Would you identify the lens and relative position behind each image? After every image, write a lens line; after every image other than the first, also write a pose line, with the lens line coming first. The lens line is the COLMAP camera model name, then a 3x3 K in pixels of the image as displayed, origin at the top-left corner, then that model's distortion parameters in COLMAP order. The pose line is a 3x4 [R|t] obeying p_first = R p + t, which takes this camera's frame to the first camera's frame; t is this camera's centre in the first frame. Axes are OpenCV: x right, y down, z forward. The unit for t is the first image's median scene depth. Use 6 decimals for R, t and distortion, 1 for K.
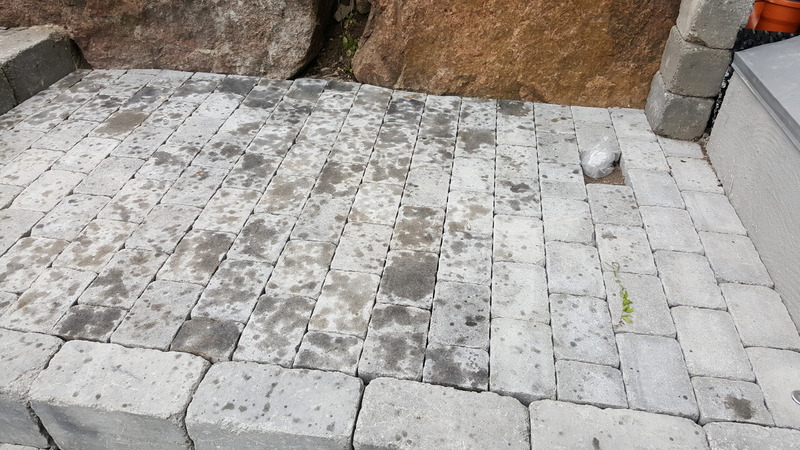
lens RADIAL K [[603.5, 0, 396.1], [0, 603.5, 251.0], [0, 0, 1]] dist [0.083537, -0.139002]
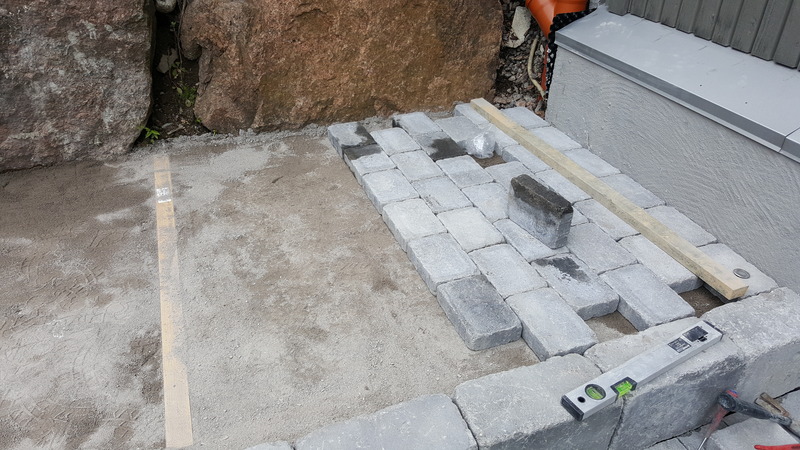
lens RADIAL K [[603.5, 0, 401.3], [0, 603.5, 259.2], [0, 0, 1]] dist [0.083537, -0.139002]
pose [[0.869308, -0.302888, 0.390594, -0.250089], [0.313900, 0.948732, 0.037081, -0.034042], [-0.381800, 0.090373, 0.919816, 0.041815]]
